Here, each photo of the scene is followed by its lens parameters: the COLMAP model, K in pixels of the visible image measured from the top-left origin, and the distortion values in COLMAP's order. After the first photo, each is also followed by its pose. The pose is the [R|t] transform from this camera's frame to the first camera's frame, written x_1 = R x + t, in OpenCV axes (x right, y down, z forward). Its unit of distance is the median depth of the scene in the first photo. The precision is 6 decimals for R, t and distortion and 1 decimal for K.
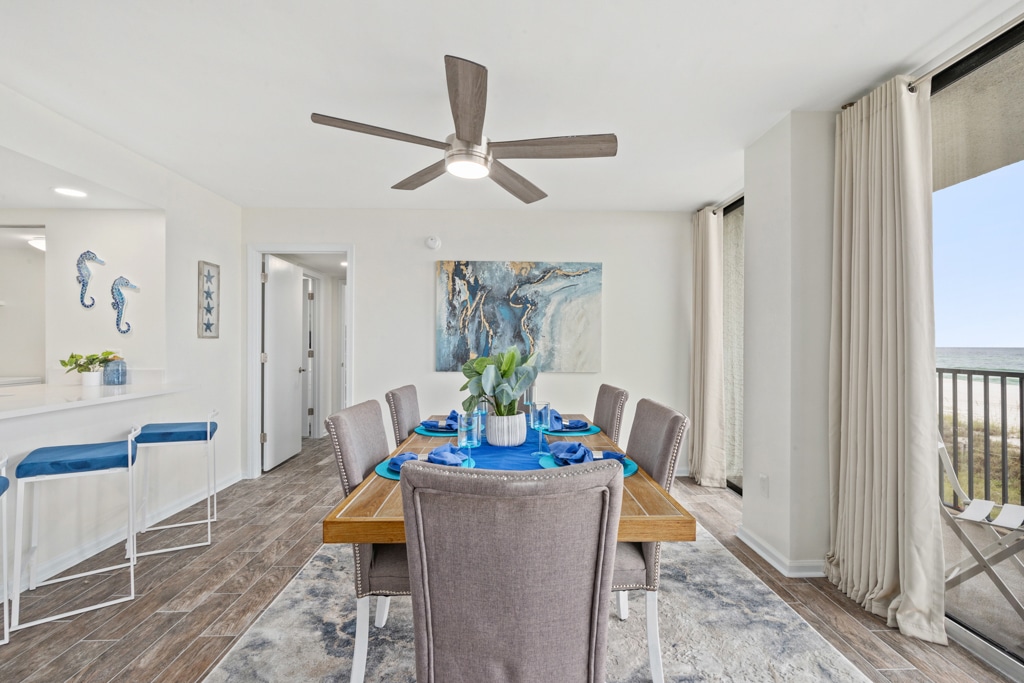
lens RADIAL K [[463.0, 0, 532.9], [0, 463.0, 336.1], [0, 0, 1]] dist [-0.005865, 0.003374]
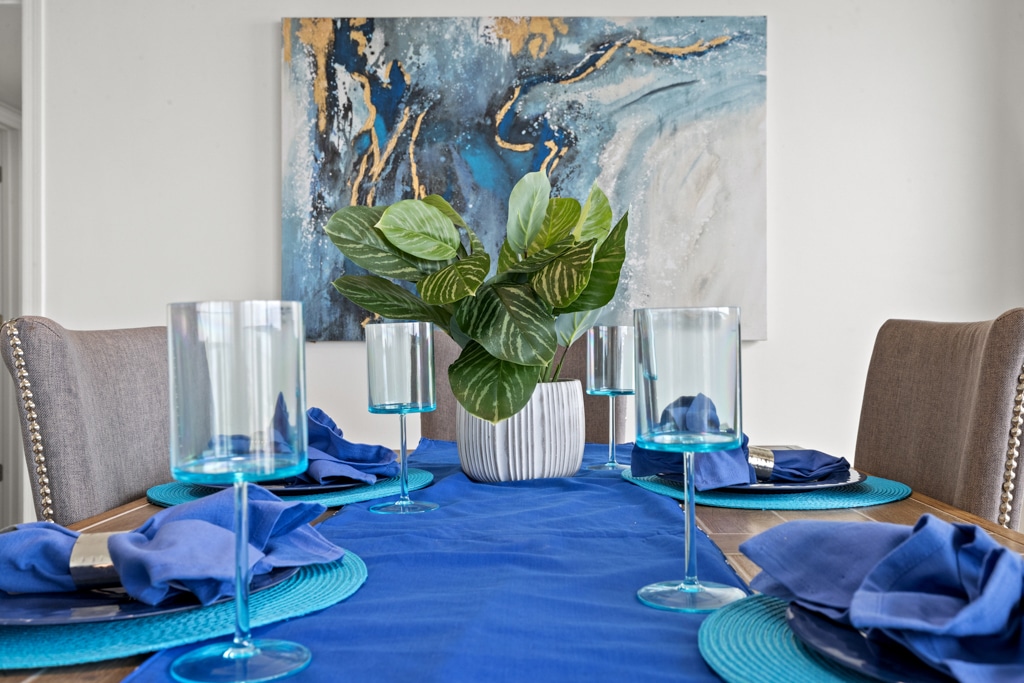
lens RADIAL K [[972.7, 0, 497.4], [0, 972.7, 332.3], [0, 0, 1]] dist [0.014564, 0.000000]
pose [[0.999573, -0.008420, -0.027974, -0.029607], [0.008571, 0.999949, 0.005268, 0.067497], [0.027928, -0.005505, 0.999595, 0.281791]]
